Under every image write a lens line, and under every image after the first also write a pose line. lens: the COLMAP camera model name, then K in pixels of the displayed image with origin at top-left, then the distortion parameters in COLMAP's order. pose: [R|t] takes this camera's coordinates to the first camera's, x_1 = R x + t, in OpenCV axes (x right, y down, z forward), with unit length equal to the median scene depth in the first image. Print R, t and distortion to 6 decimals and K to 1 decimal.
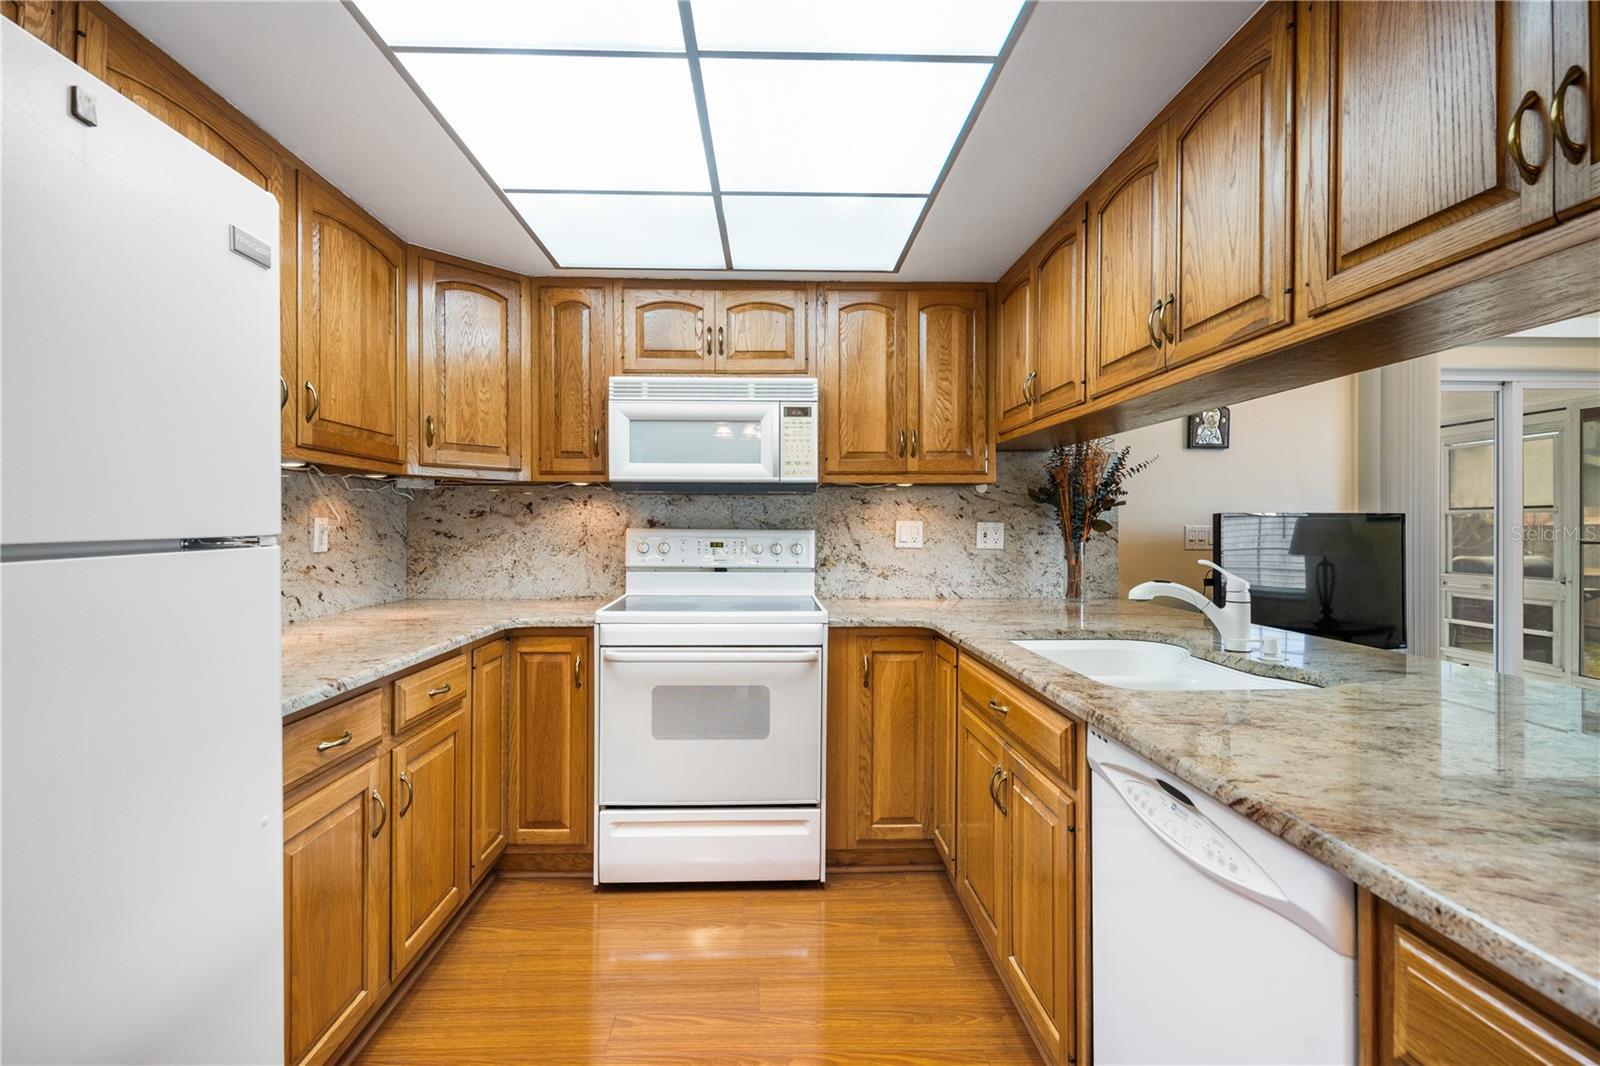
lens RADIAL K [[742.8, 0, 787.7], [0, 742.8, 529.1], [0, 0, 1]] dist [0.018181, -0.000513]
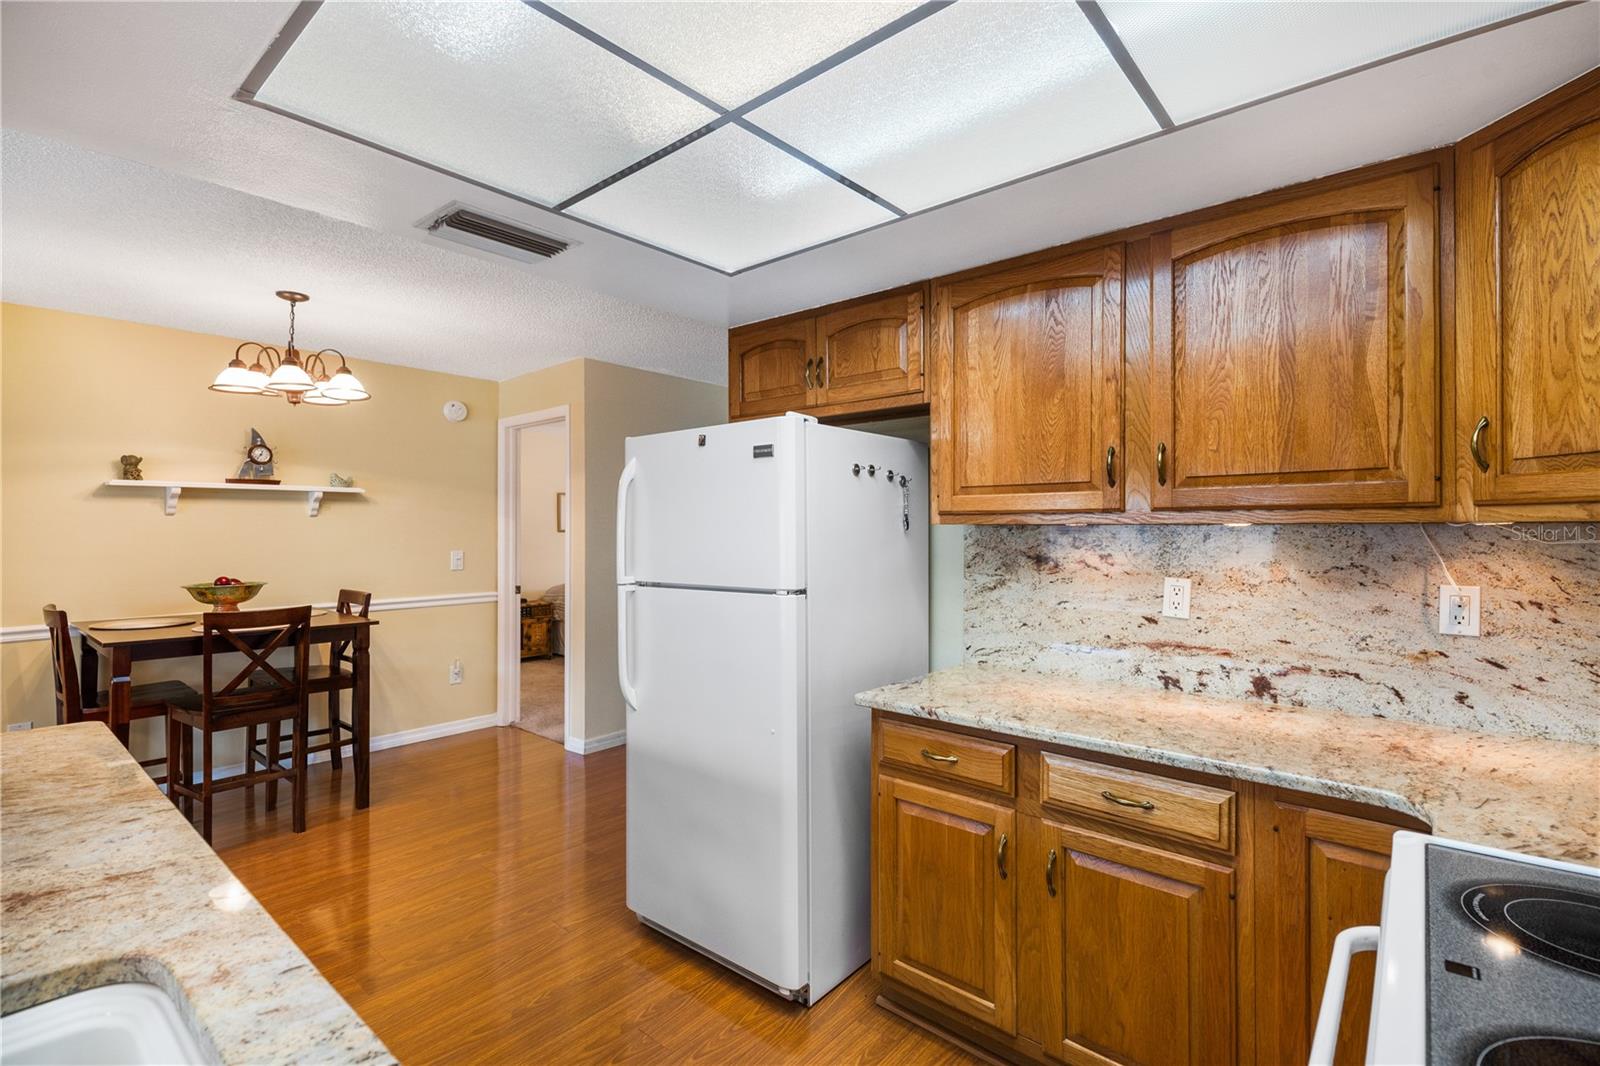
lens RADIAL K [[742.8, 0, 787.7], [0, 742.8, 529.1], [0, 0, 1]] dist [0.018181, -0.000513]
pose [[-0.677460, -0.004337, -0.735546, 0.297667], [-0.003963, 0.999990, -0.002246, -0.060360], [0.735549, 0.001393, -0.677471, 0.963835]]
